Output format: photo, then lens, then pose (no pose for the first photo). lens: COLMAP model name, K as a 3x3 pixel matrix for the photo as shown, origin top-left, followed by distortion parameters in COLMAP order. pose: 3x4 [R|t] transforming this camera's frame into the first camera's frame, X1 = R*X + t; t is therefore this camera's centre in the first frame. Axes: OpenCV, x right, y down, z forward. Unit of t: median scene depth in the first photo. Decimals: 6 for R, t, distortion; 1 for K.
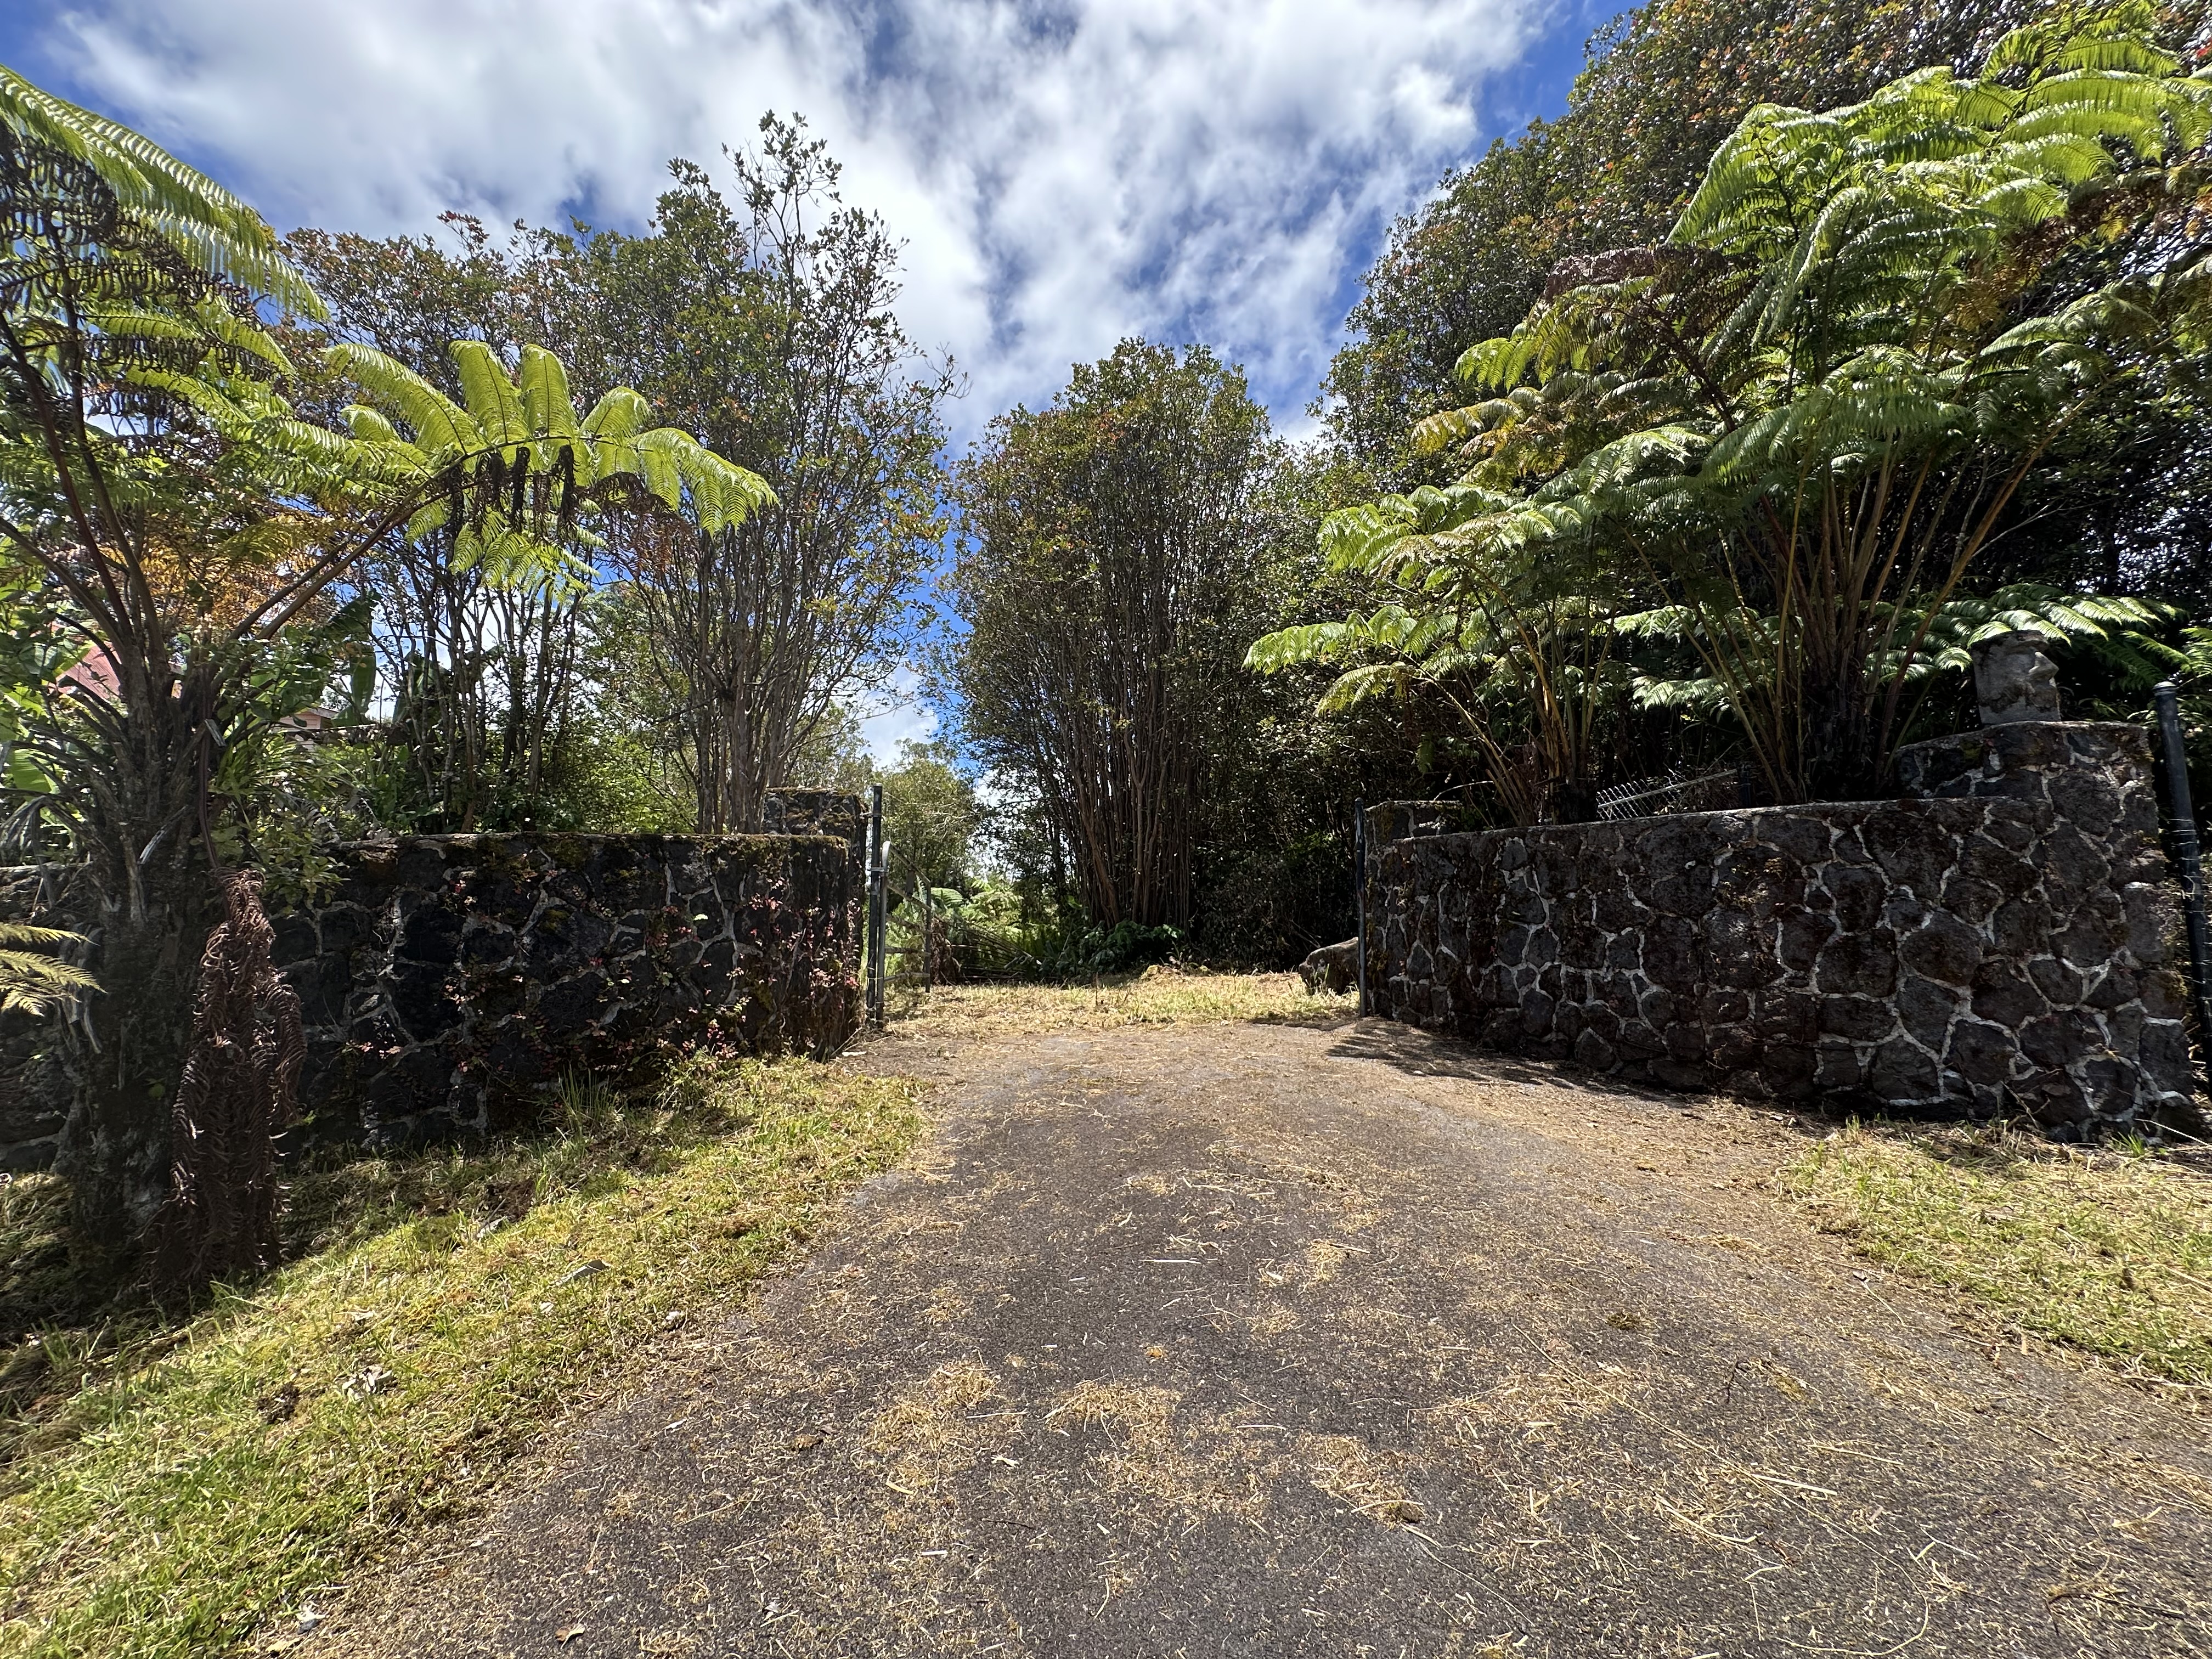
lens RADIAL K [[886.4, 0, 1103.7], [0, 886.4, 829.4], [0, 0, 1]] dist [-0.003224, 0.000620]
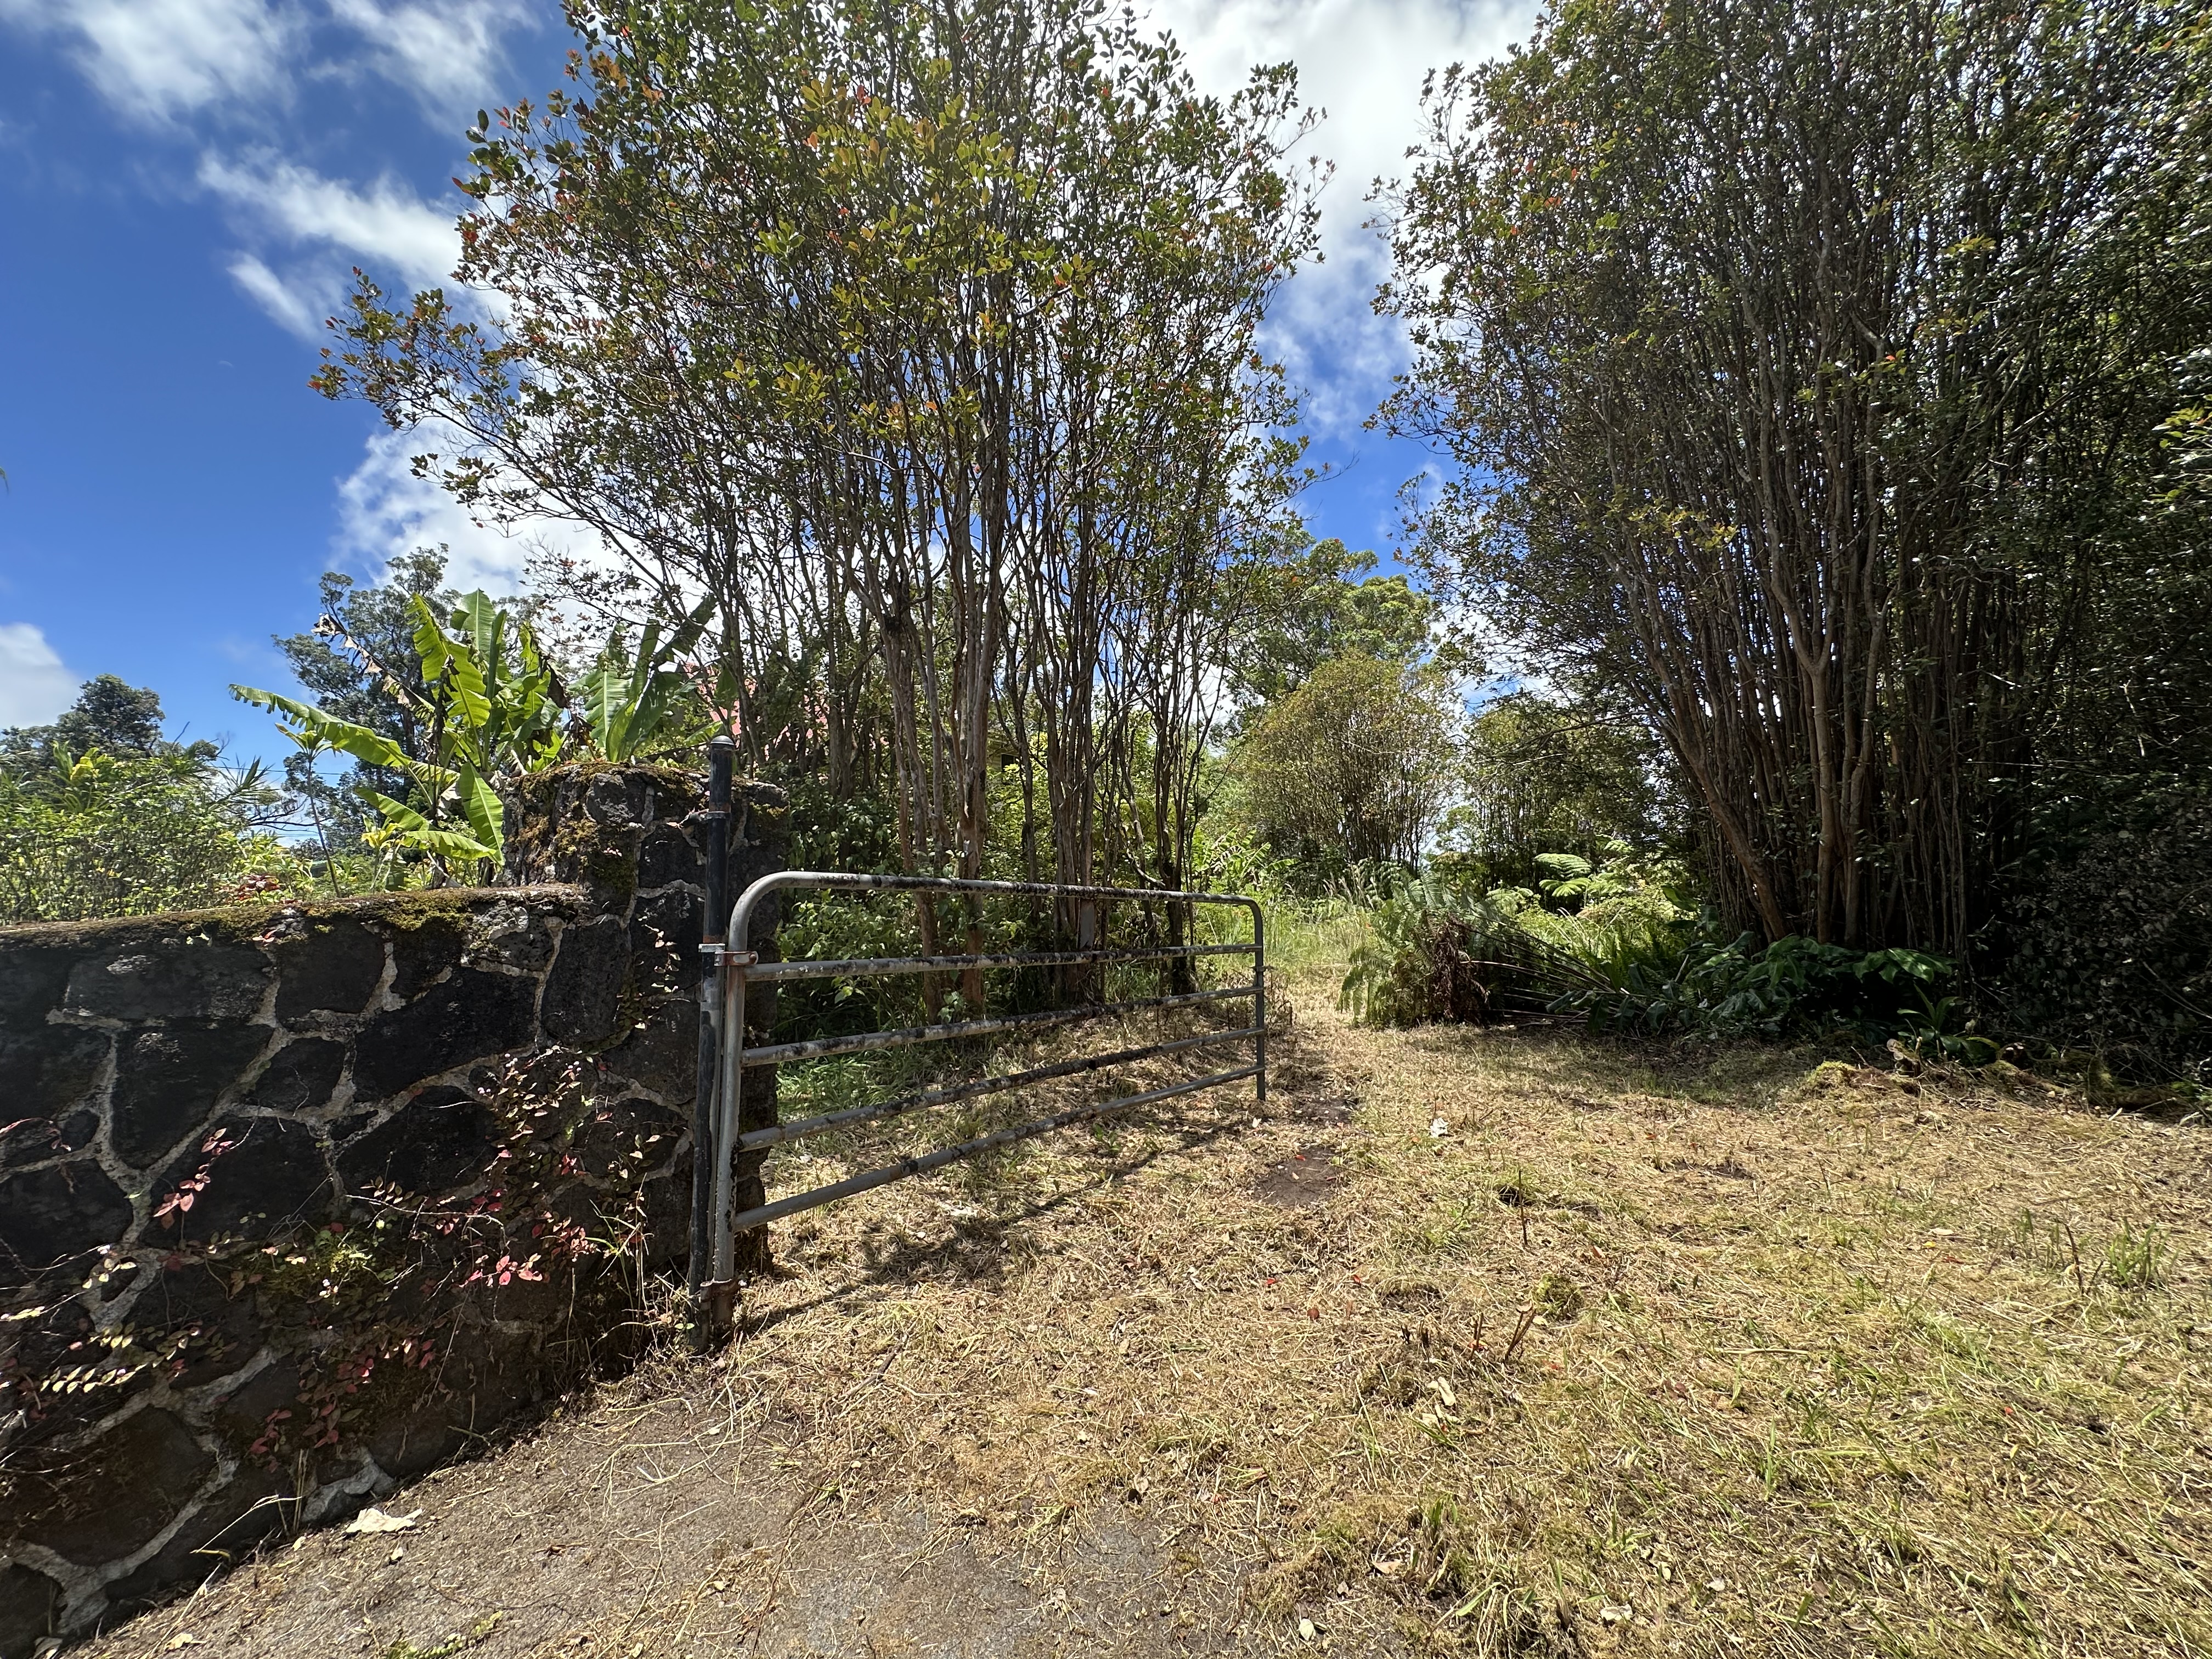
lens RADIAL K [[884.9, 0, 1103.8], [0, 884.9, 829.4], [0, 0, 1]] dist [-0.001260, 0.000458]
pose [[0.749045, -0.051102, -0.660545, 0.205020], [0.082482, 0.996457, 0.016444, -0.001732], [0.657364, -0.066800, 0.750606, 1.096493]]
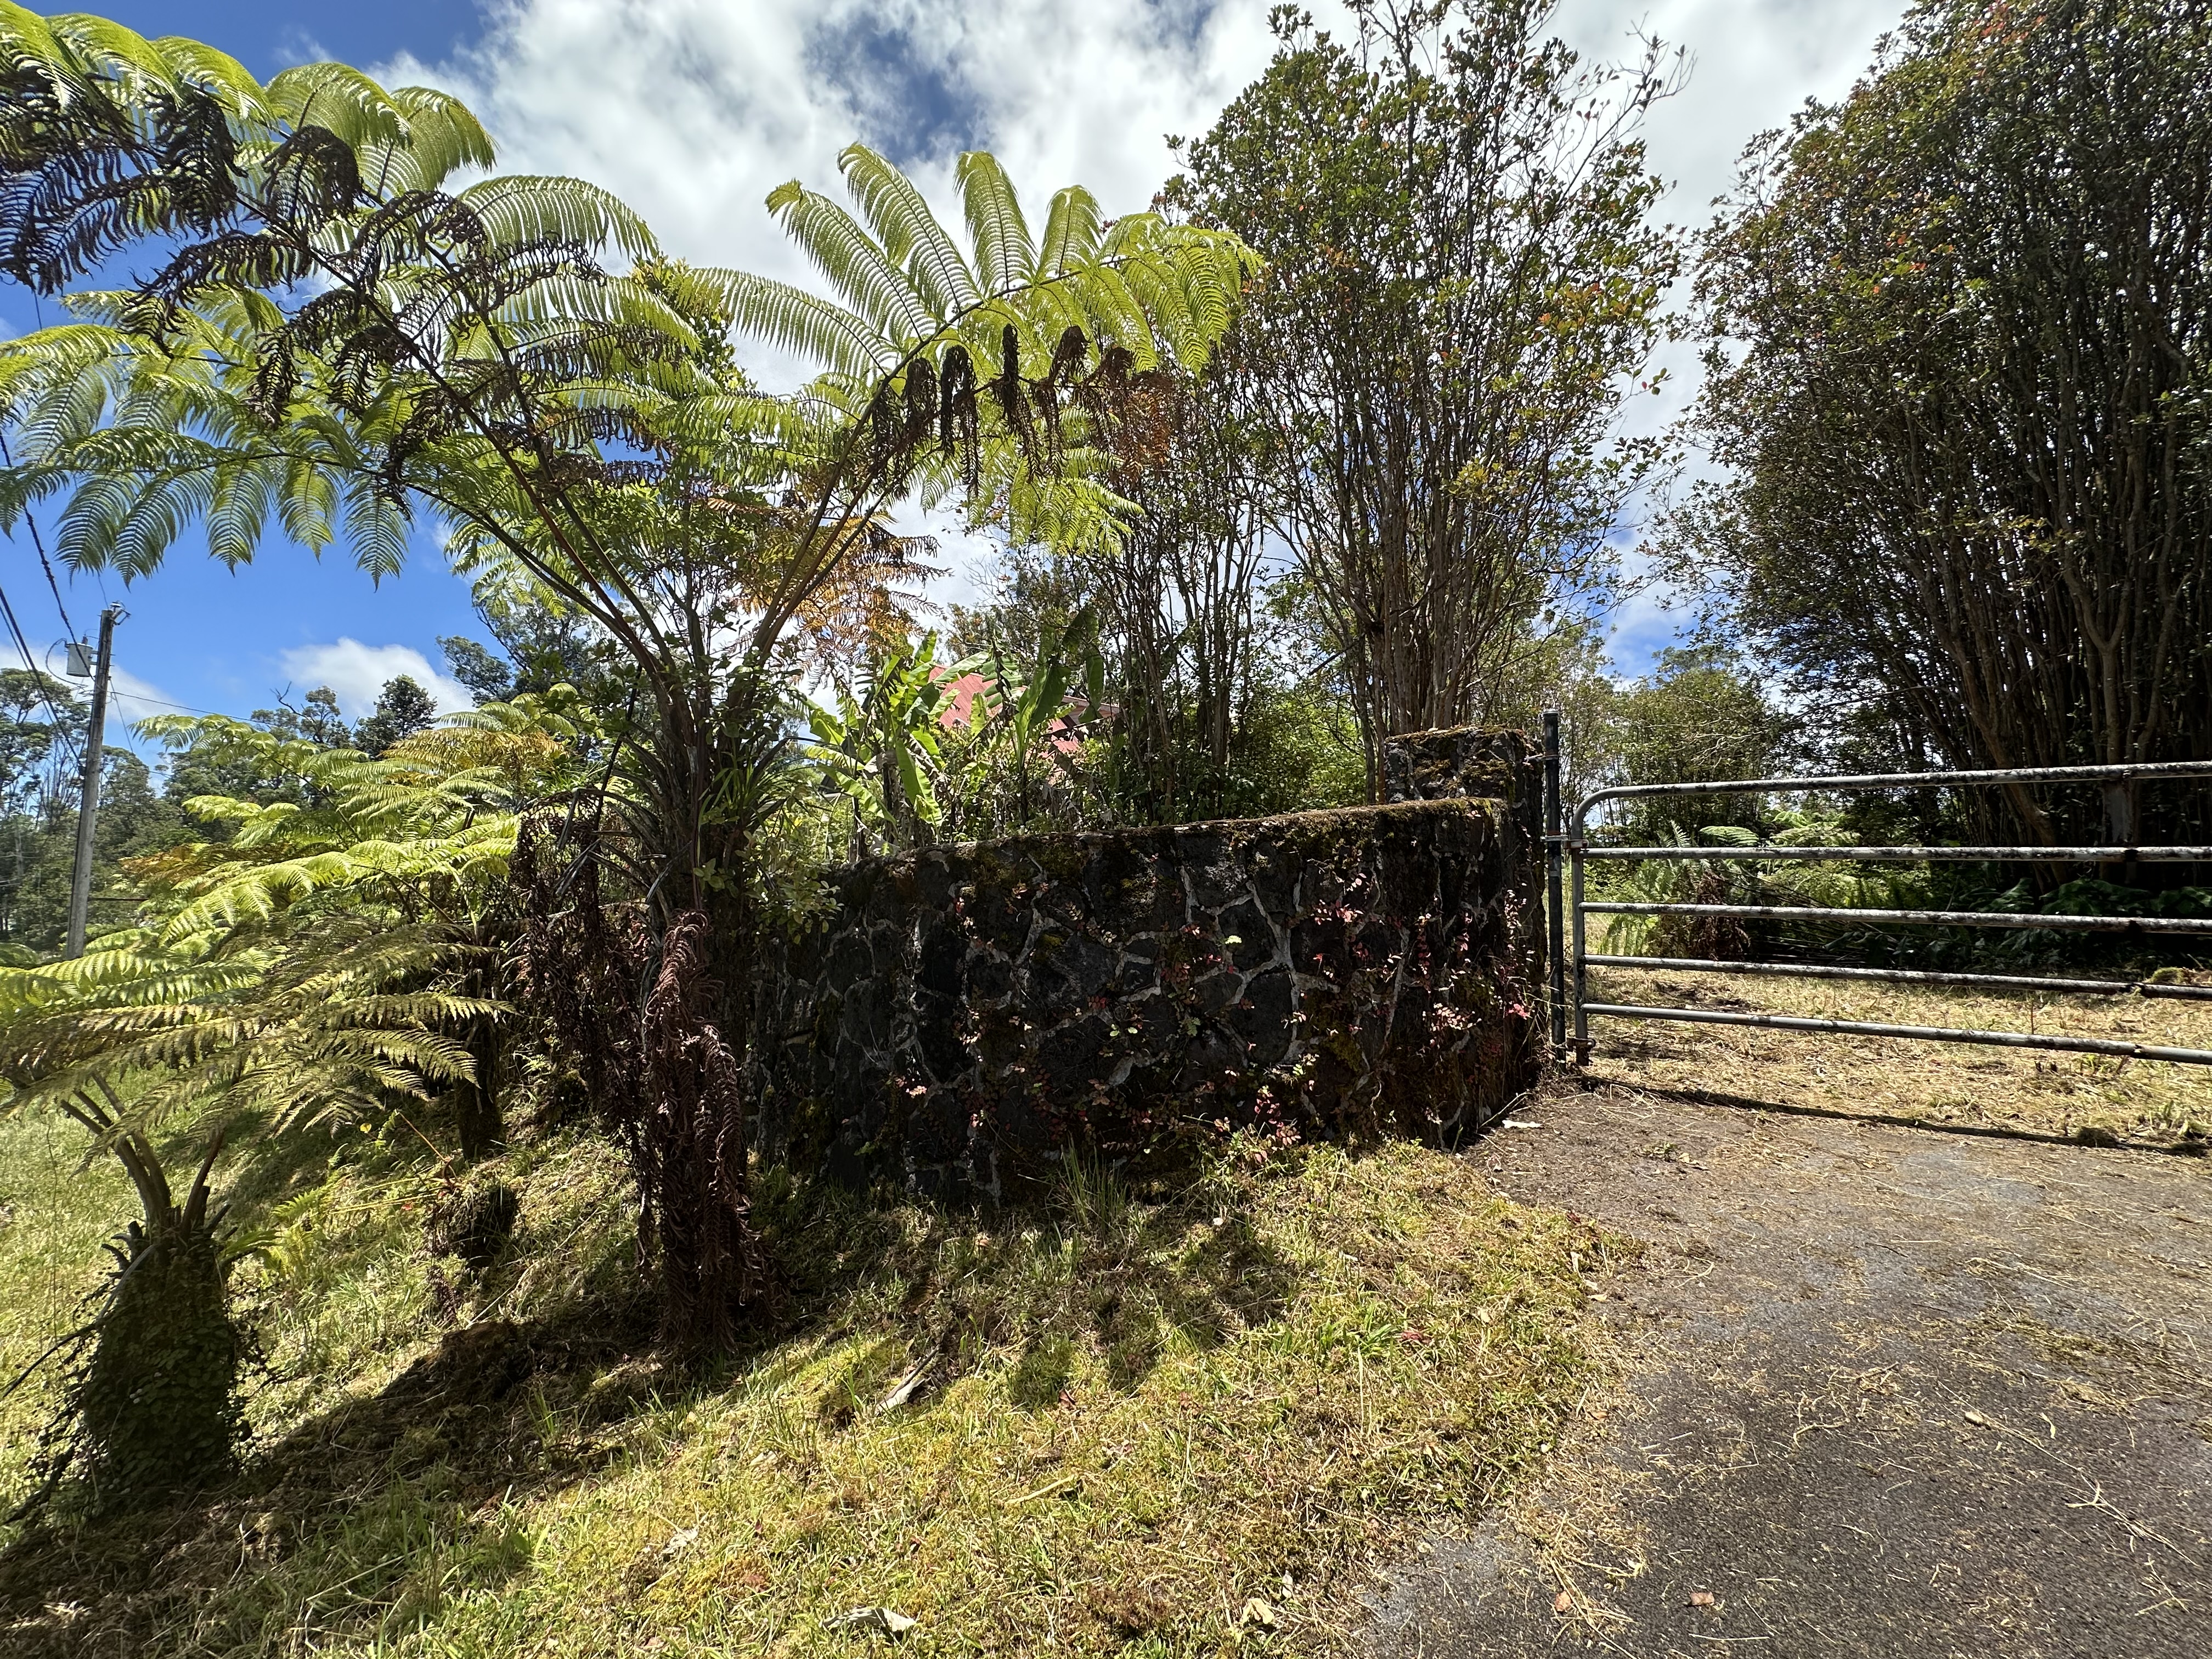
lens RADIAL K [[879.5, 0, 1103.8], [0, 879.5, 829.5], [0, 0, 1]] dist [-0.002965, 0.000841]
pose [[0.692669, -0.041253, -0.720075, -0.018877], [0.088755, 0.995650, 0.028336, -0.014462], [0.715774, -0.083538, 0.693318, 0.395283]]
